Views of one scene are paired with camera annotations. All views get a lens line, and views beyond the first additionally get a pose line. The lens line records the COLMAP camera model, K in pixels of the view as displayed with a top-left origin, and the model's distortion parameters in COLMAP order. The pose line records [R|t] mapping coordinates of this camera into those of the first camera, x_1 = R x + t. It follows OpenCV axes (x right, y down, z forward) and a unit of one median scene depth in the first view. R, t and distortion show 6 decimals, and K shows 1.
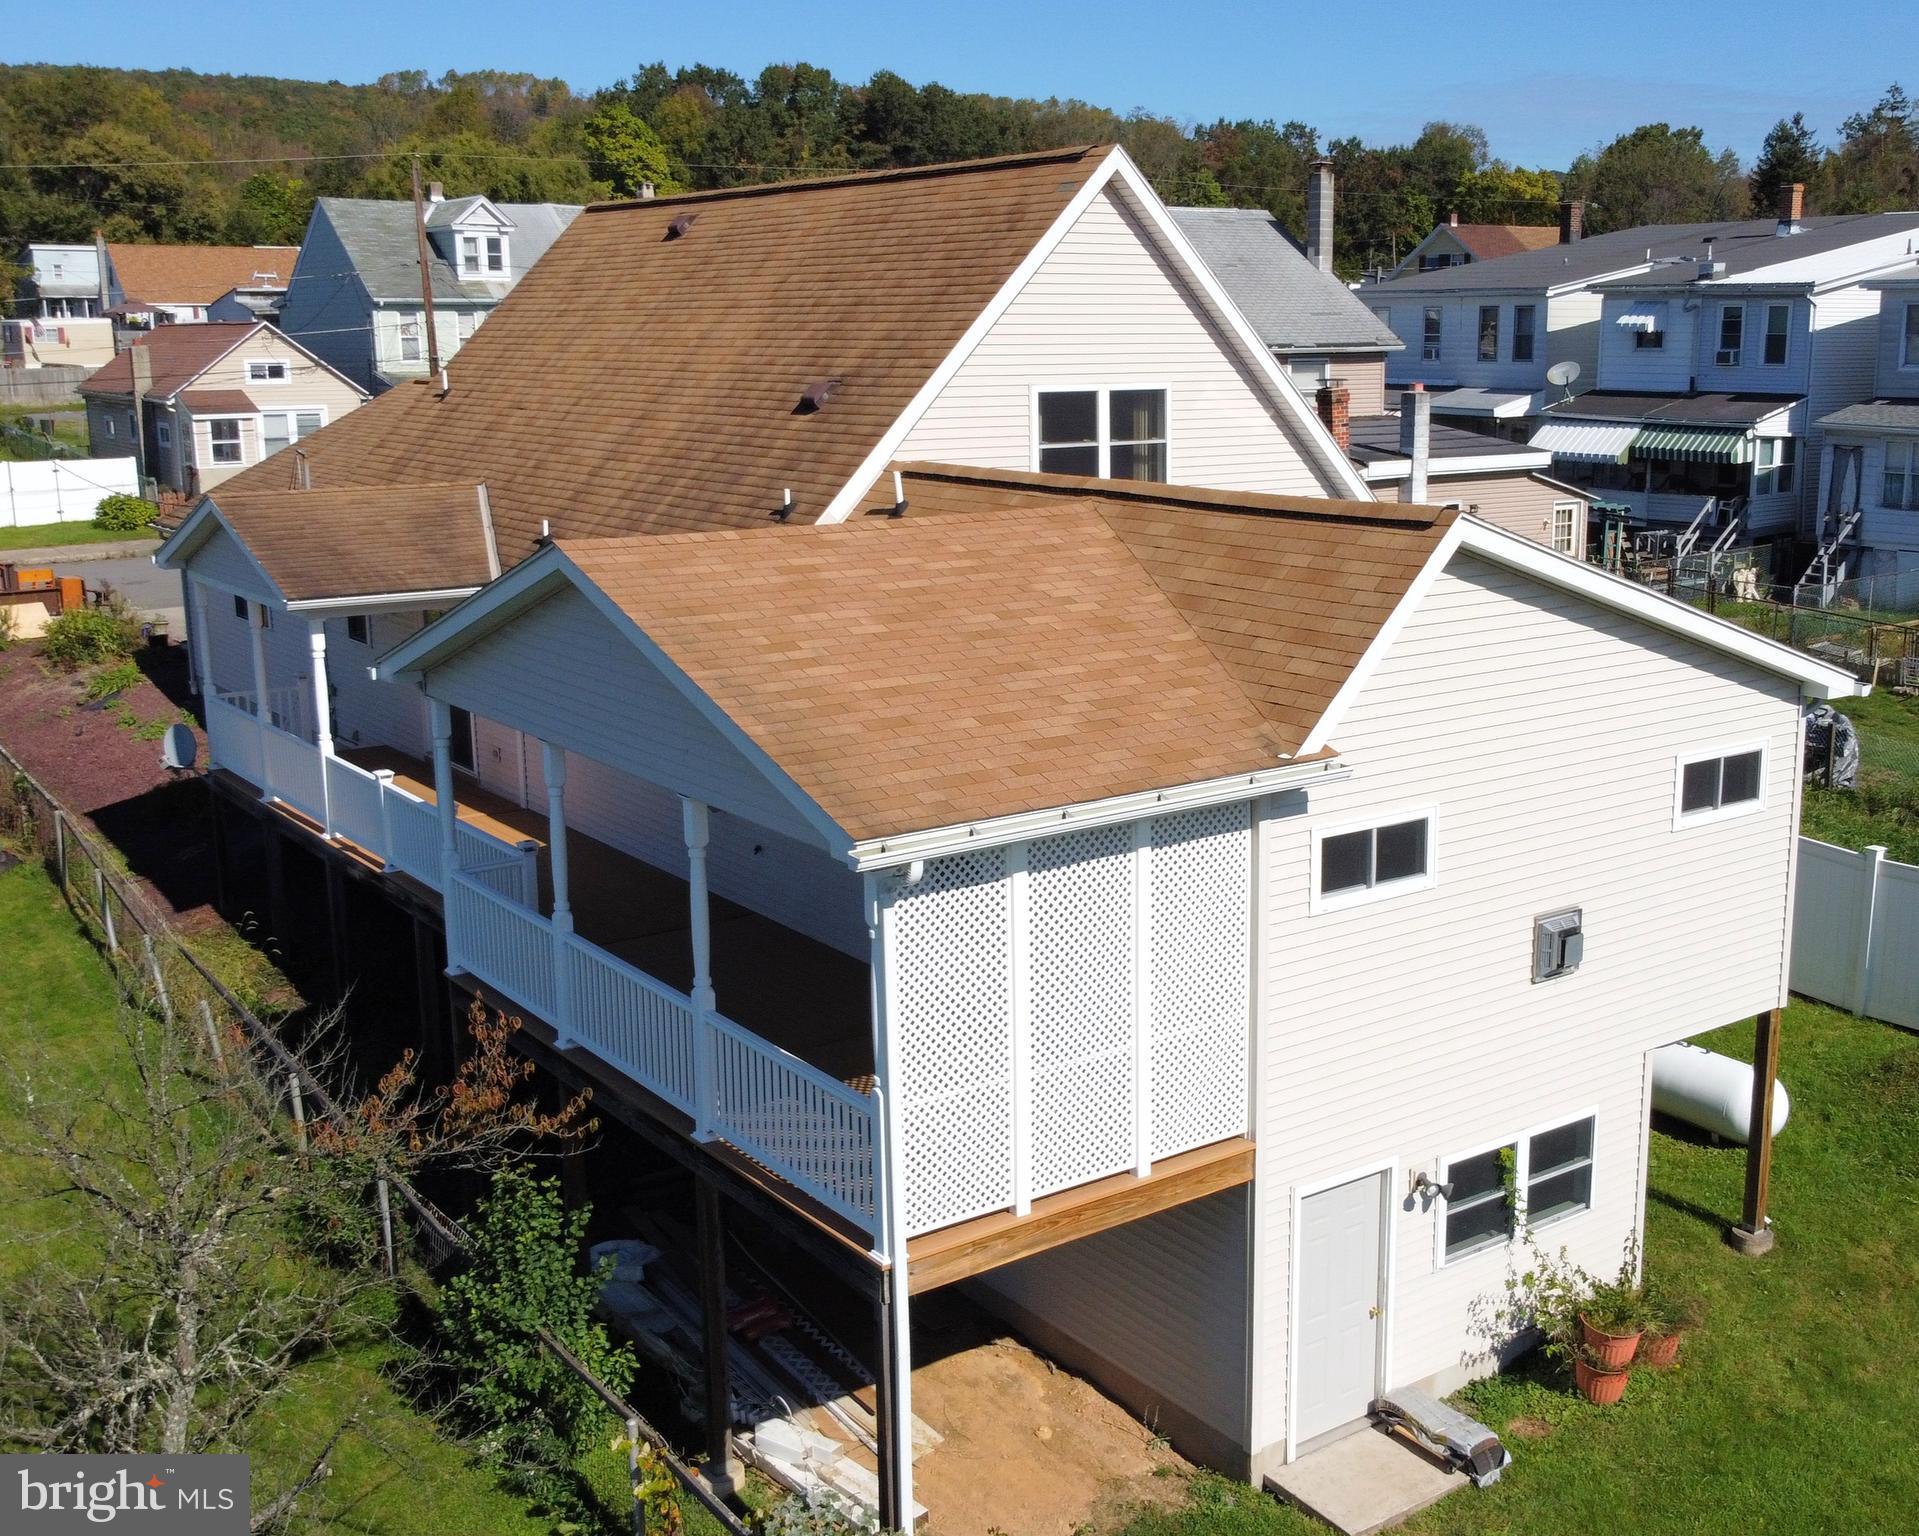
lens RADIAL K [[2072.1, 0, 1095.4], [0, 2072.1, 769.2], [0, 0, 1]] dist [-0.008194, 0.012733]
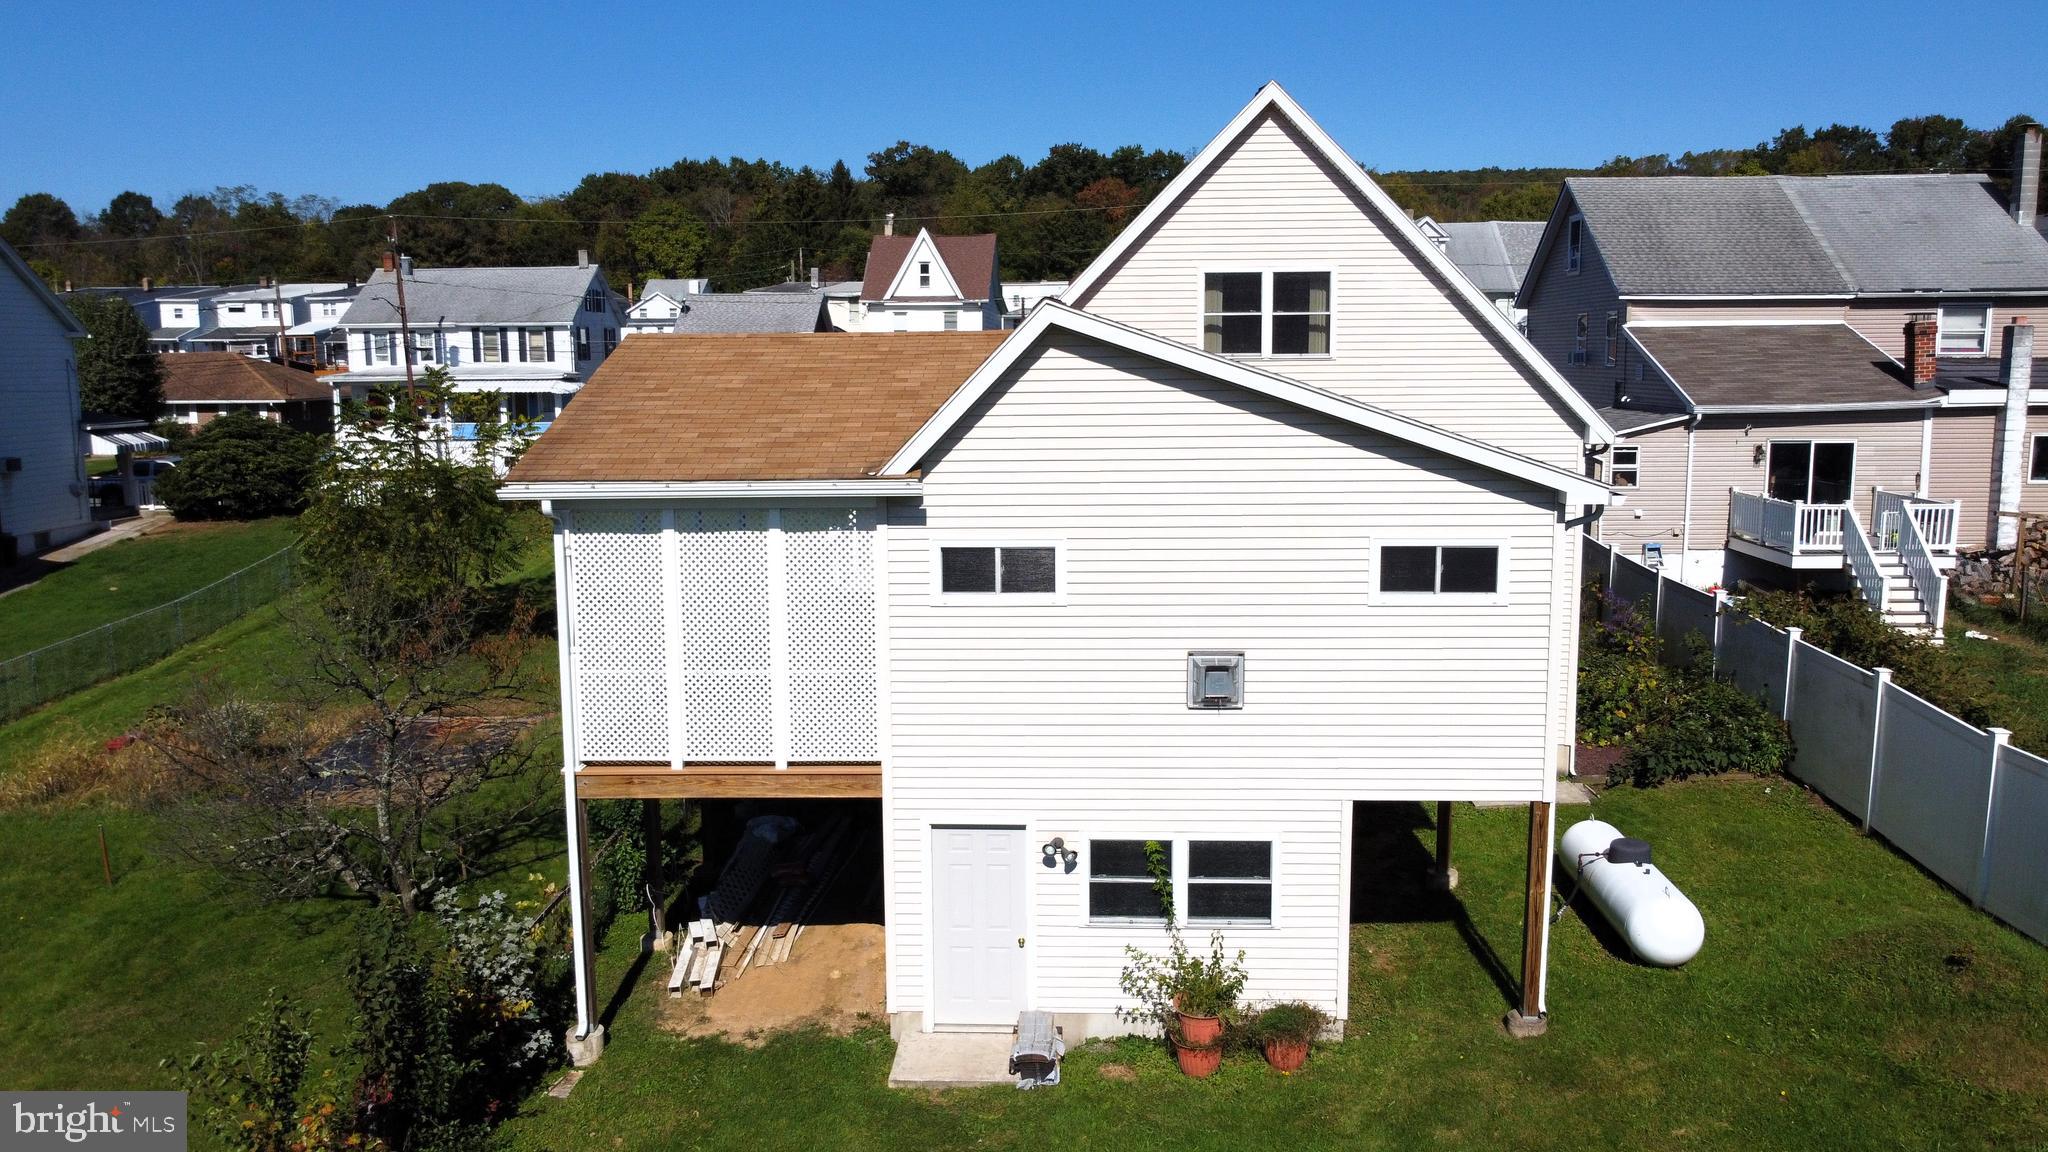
lens RADIAL K [[1552.9, 0, 1022.1], [0, 1552.9, 576.1], [0, 0, 1]] dist [-0.002410, -0.000351]
pose [[0.768946, 0.087915, -0.633240, 0.435230], [-0.128962, 0.991468, -0.018950, 0.035712], [0.626171, 0.096236, 0.773724, 0.150107]]
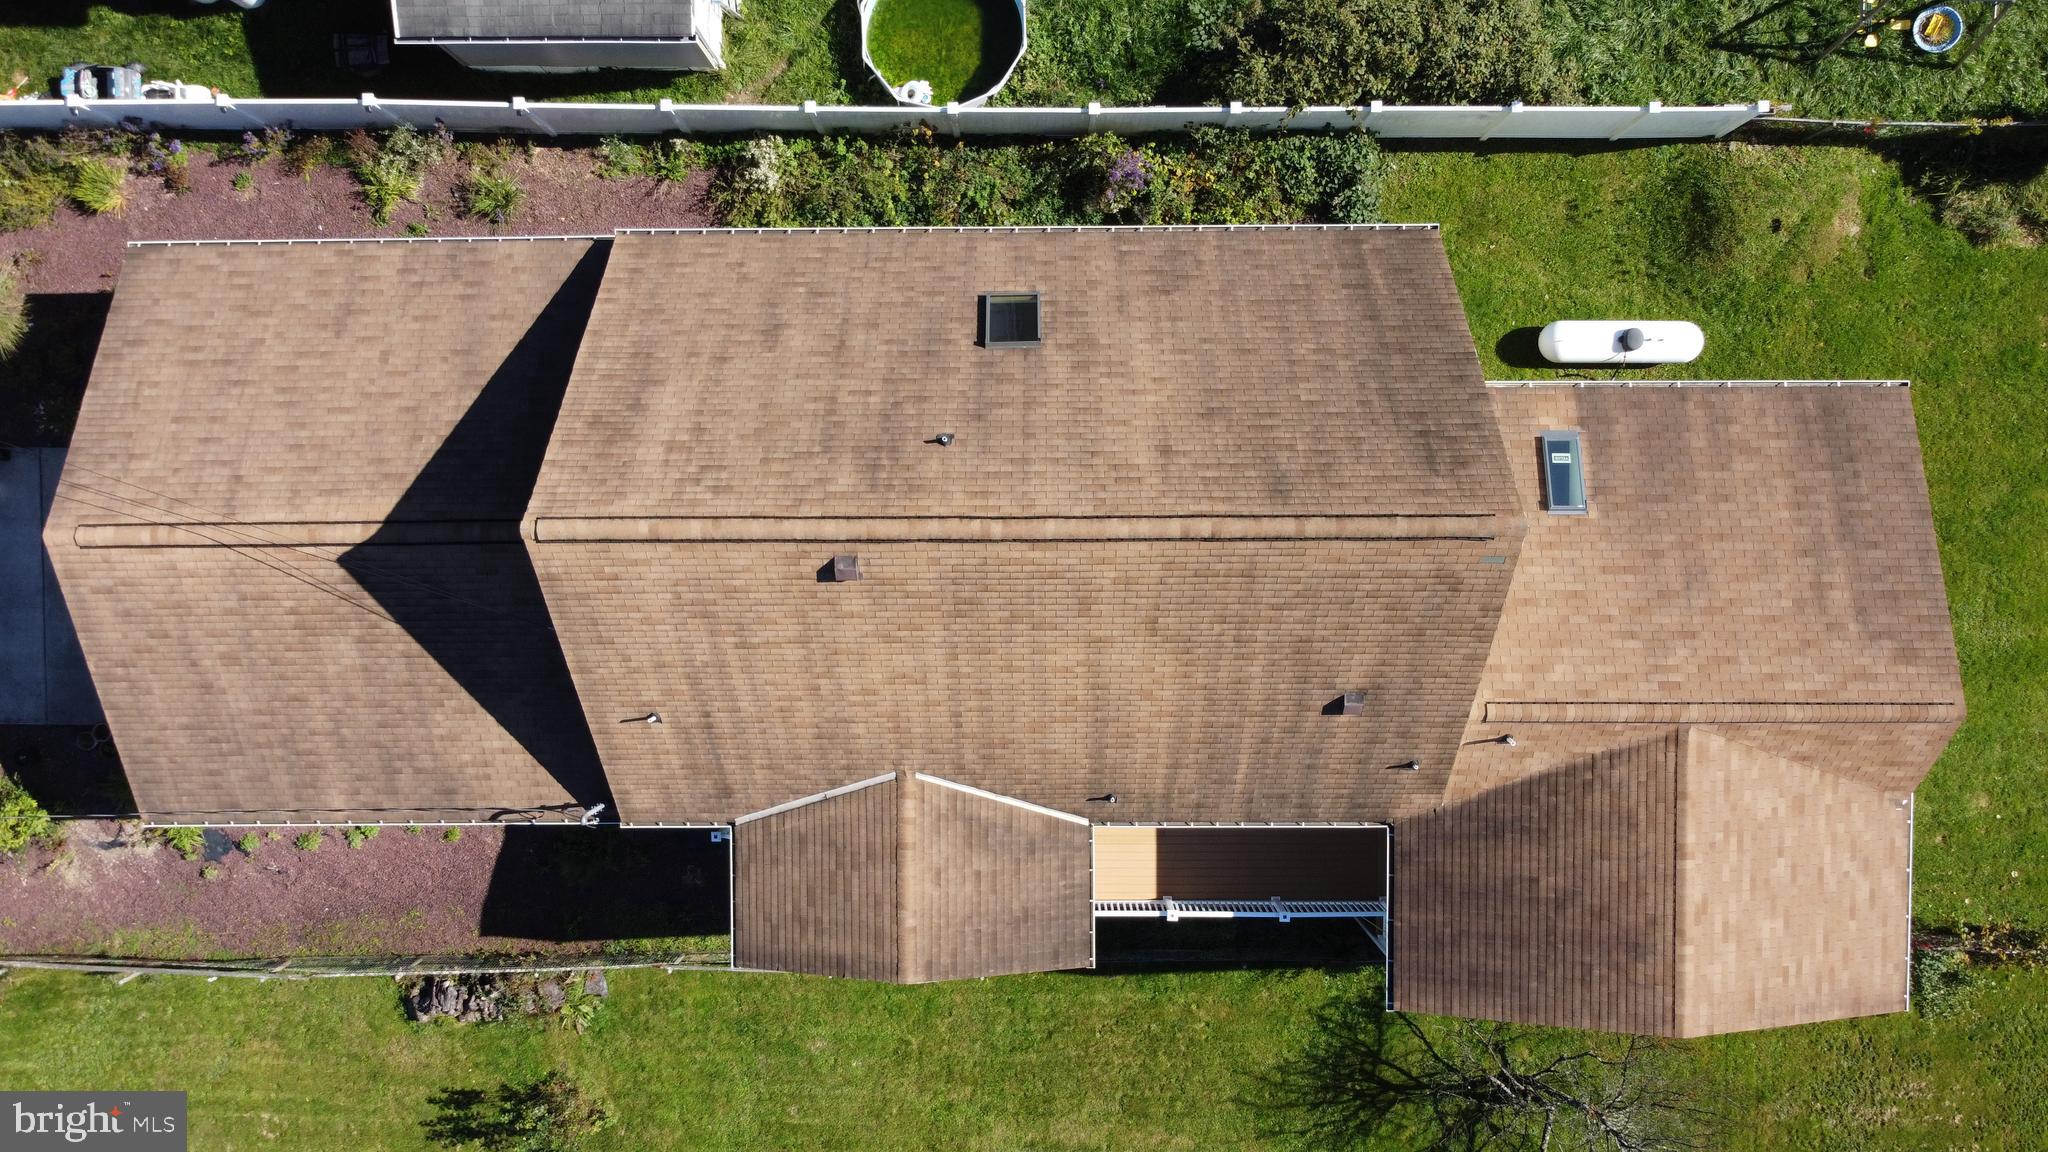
lens RADIAL K [[1552.9, 0, 1022.1], [0, 1552.9, 576.1], [0, 0, 1]] dist [-0.002410, -0.000351]
pose [[0.602493, -0.797532, -0.030759, -0.139138], [0.178381, 0.096993, 0.979169, -1.048818], [-0.777935, -0.595429, 0.200702, 0.846434]]
